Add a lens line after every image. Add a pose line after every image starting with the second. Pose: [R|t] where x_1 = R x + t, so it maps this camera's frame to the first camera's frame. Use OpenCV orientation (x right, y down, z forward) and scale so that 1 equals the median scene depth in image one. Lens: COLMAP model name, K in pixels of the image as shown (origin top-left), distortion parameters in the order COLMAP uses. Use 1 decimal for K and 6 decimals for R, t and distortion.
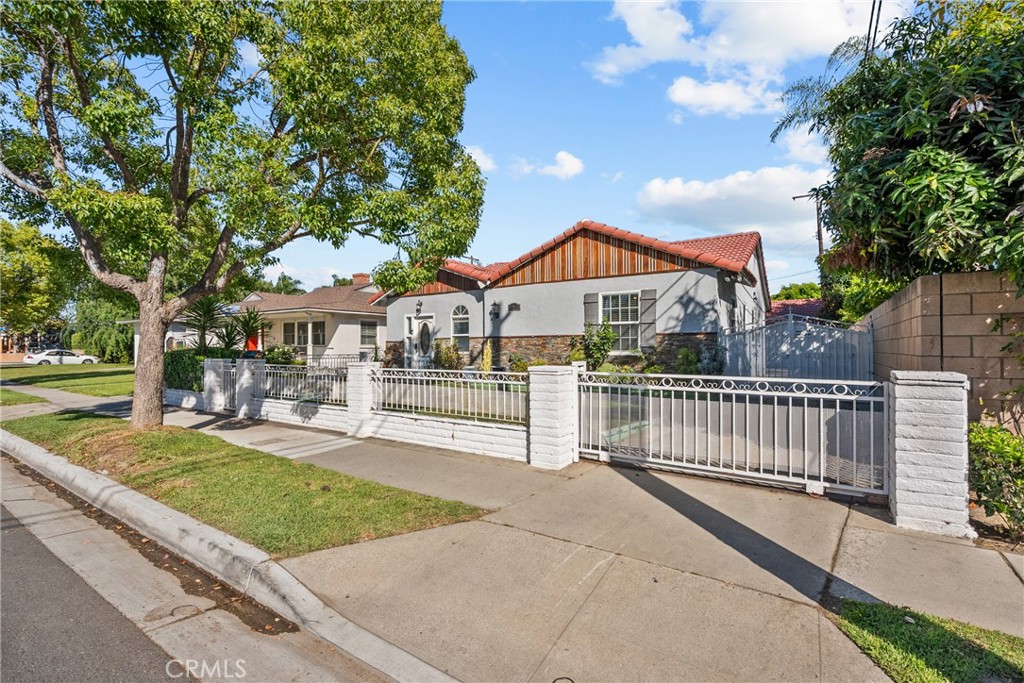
lens RADIAL K [[469.9, 0, 510.2], [0, 469.9, 349.8], [0, 0, 1]] dist [-0.004840, 0.001465]
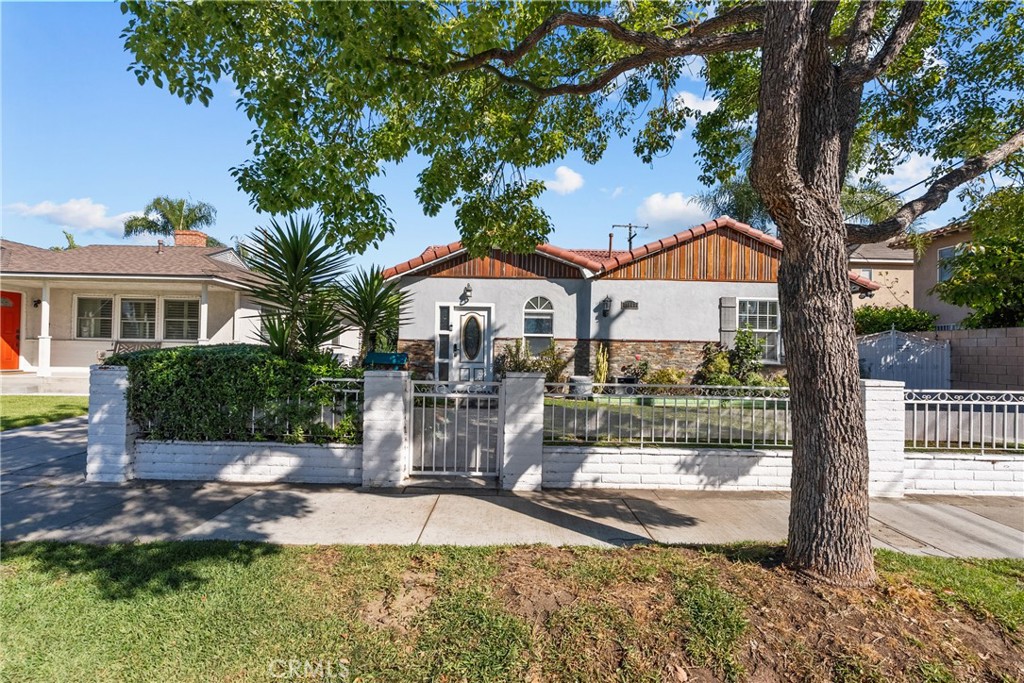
lens RADIAL K [[469.9, 0, 510.5], [0, 469.9, 344.5], [0, 0, 1]] dist [-0.004840, 0.001465]
pose [[0.827633, 0.026964, 0.560622, -0.629618], [-0.019206, 0.999621, -0.019724, -0.000192], [-0.560941, 0.005557, 0.827837, 0.429772]]
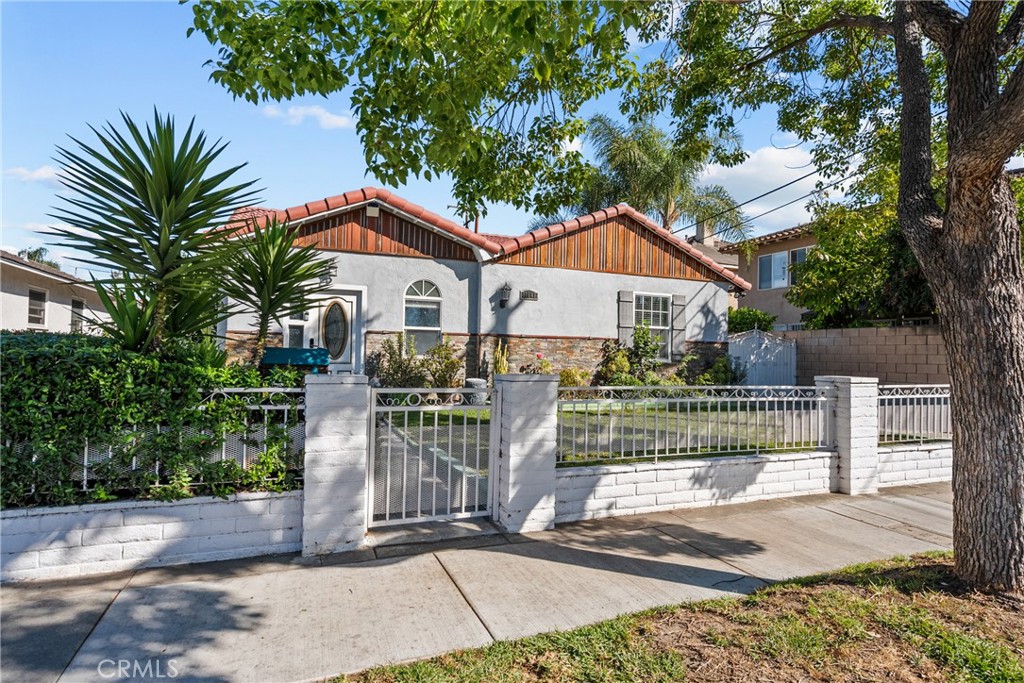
lens RADIAL K [[537.4, 0, 513.2], [0, 537.4, 344.0], [0, 0, 1]] dist [0.004697, 0.001182]
pose [[0.560227, 0.029912, 0.827799, -0.682435], [-0.017764, 0.999552, -0.024096, 0.004310], [-0.828149, -0.001206, 0.560507, 0.558469]]
